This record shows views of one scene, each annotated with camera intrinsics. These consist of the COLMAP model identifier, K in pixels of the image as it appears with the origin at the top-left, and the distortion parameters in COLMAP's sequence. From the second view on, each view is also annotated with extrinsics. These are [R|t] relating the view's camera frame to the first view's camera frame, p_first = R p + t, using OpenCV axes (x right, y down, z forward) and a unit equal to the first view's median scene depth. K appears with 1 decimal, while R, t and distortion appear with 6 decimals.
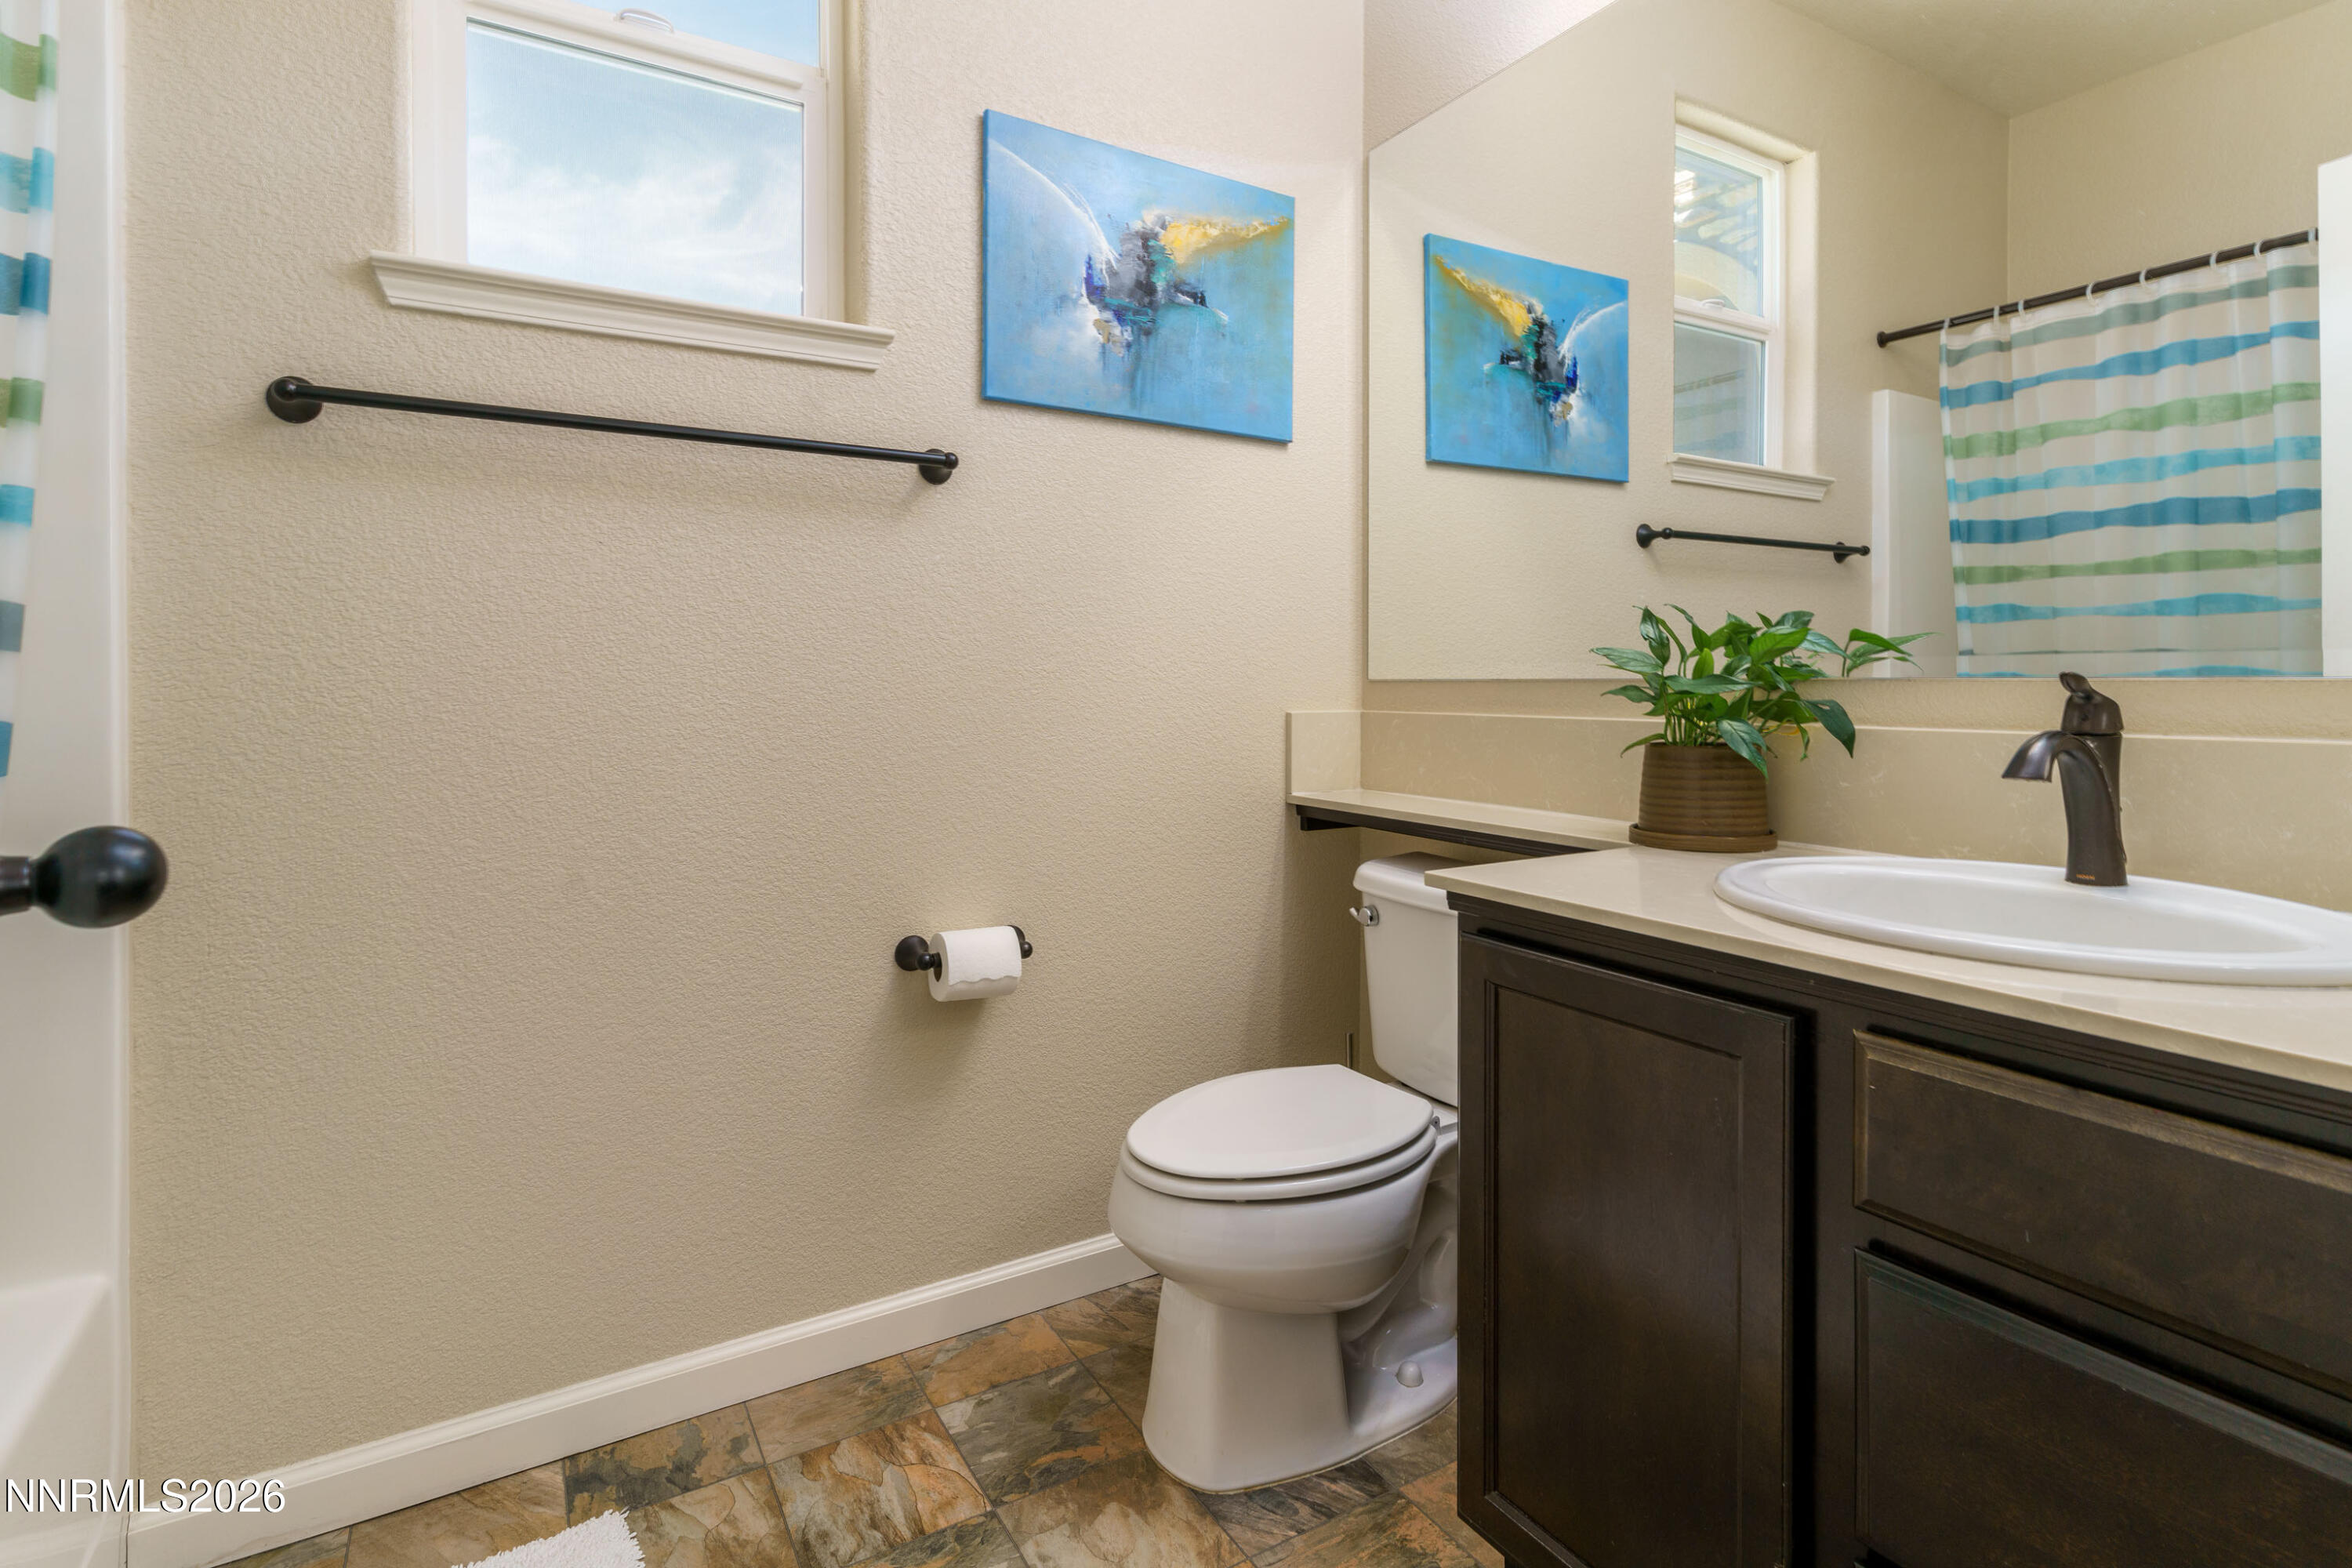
lens RADIAL K [[1149.8, 0, 1204.3], [0, 1149.8, 694.5], [0, 0, 1]] dist [0.002869, 0.000040]
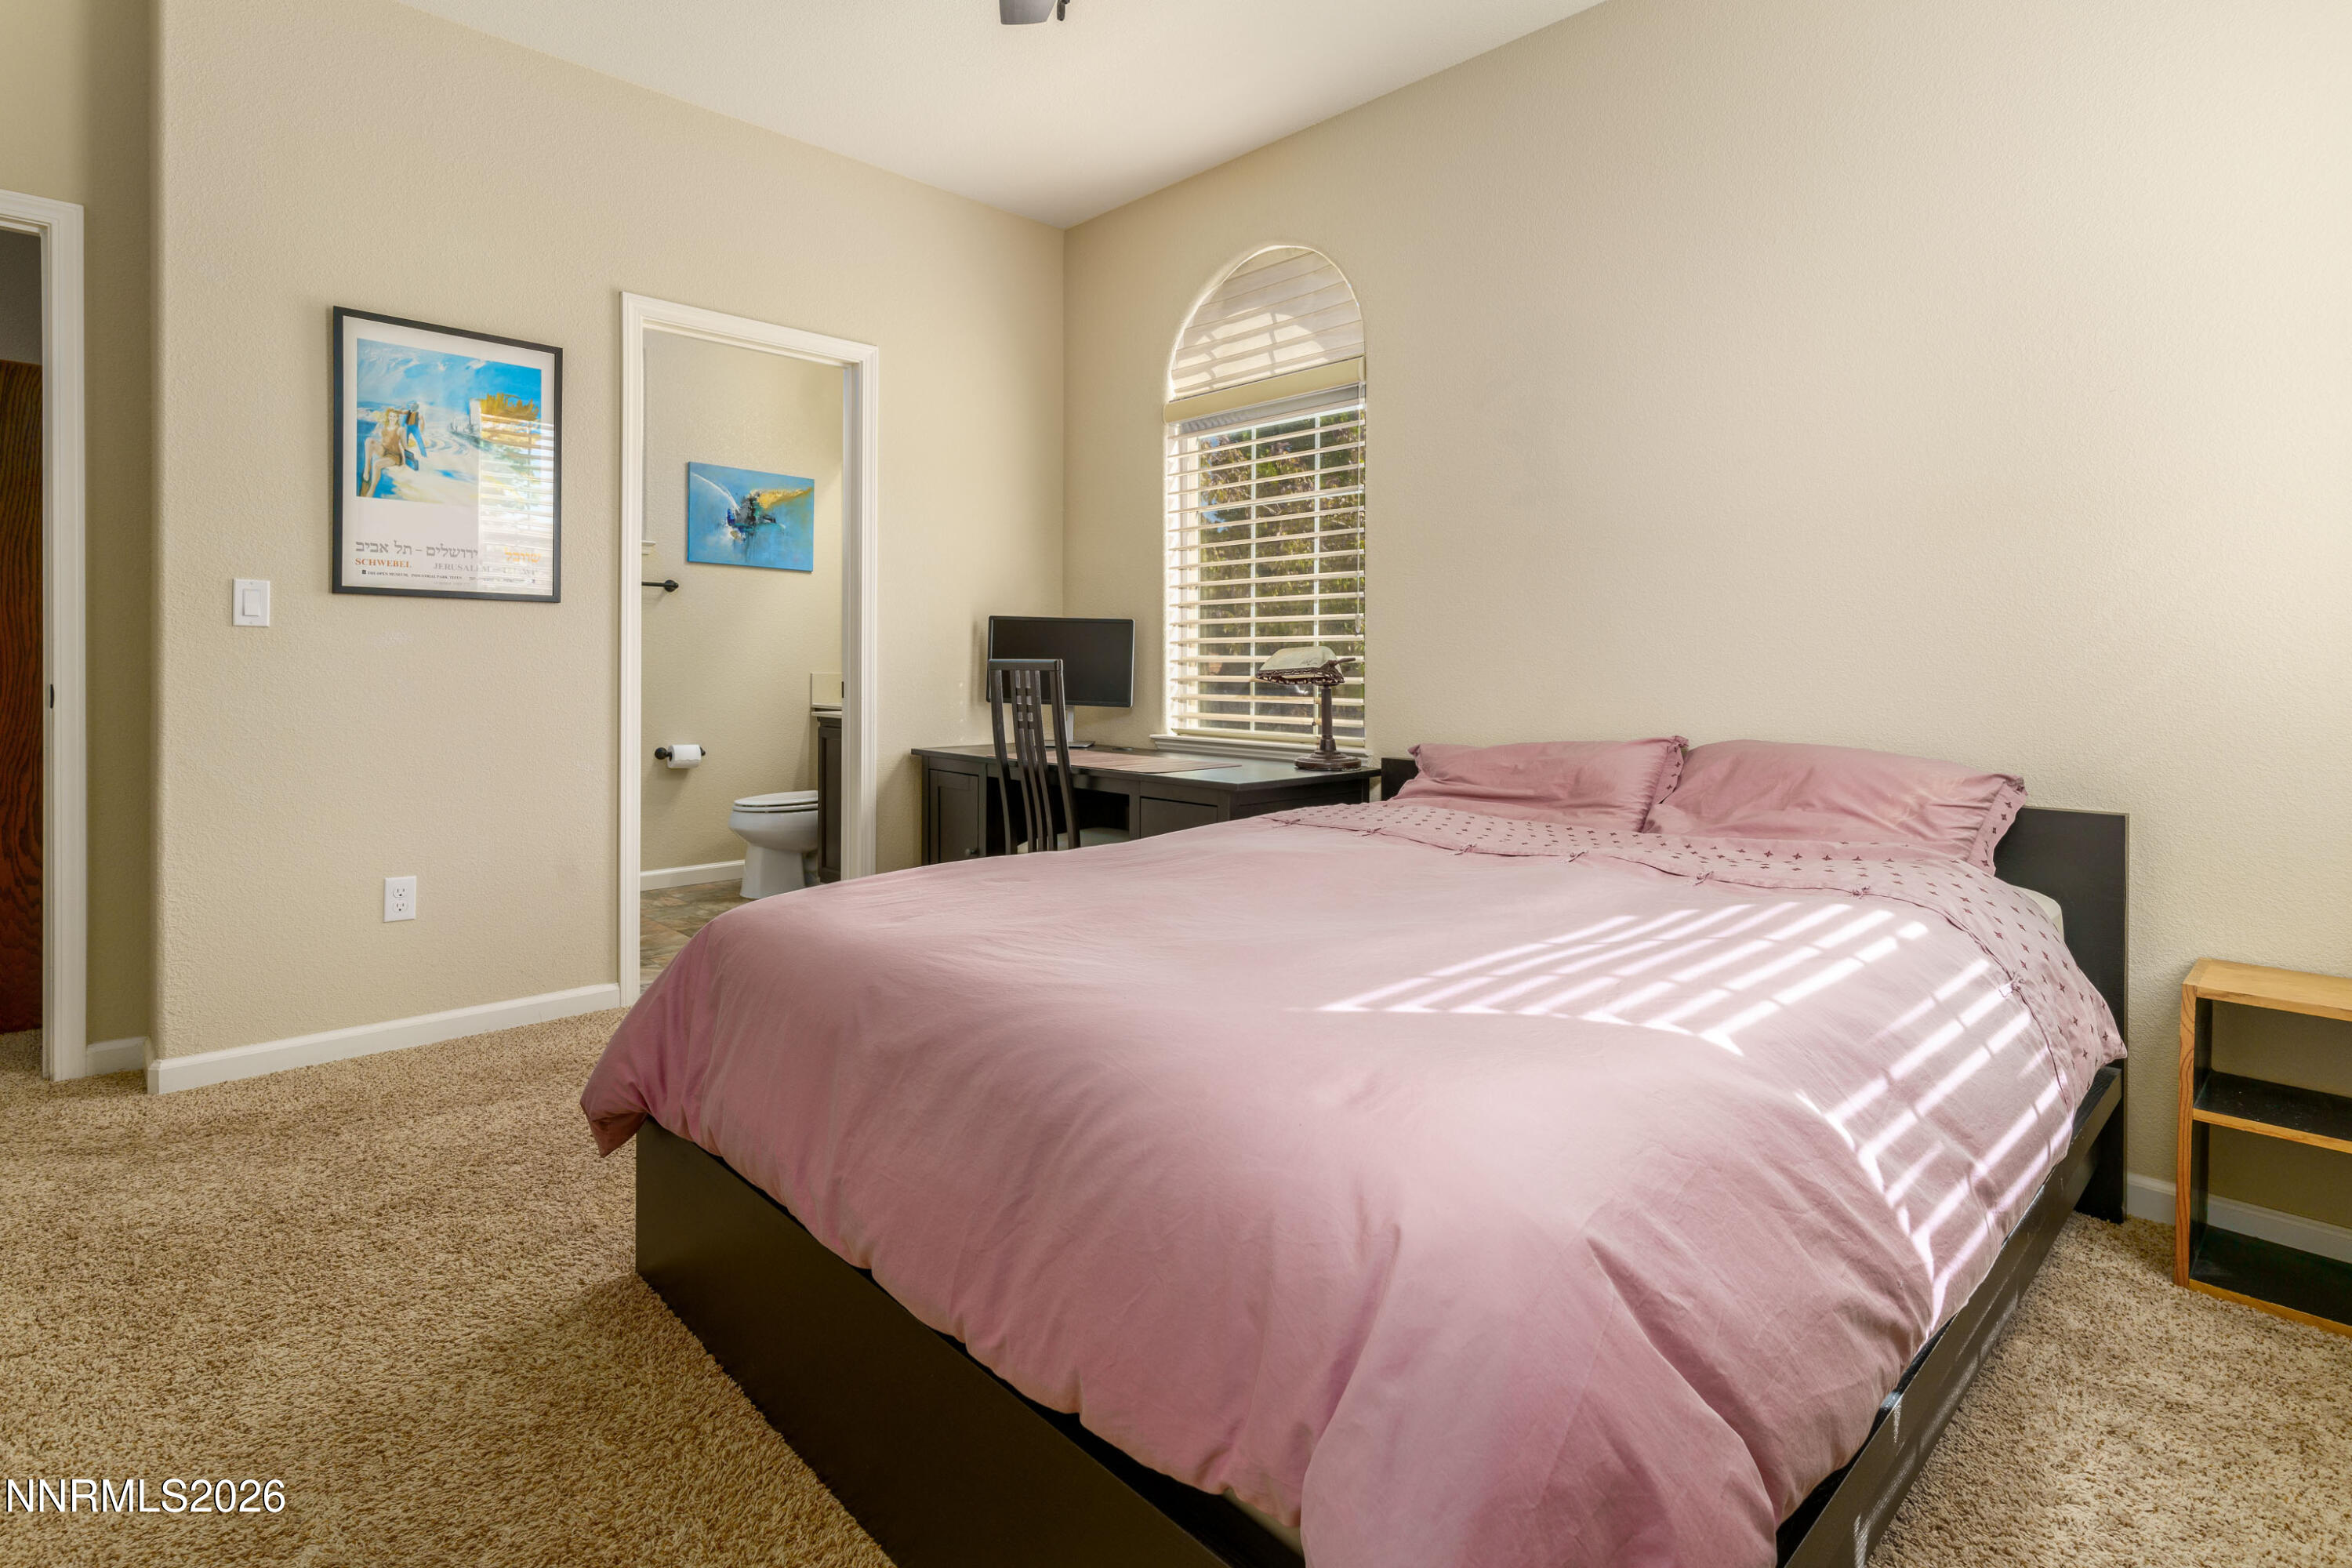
lens RADIAL K [[1149.8, 0, 1182.5], [0, 1149.8, 676.1], [0, 0, 1]] dist [0.002869, 0.000040]
pose [[0.980560, 0.000558, 0.196221, 0.424168], [-0.002223, 0.999963, 0.008264, -0.002723], [-0.196209, -0.008539, 0.980525, -1.915060]]
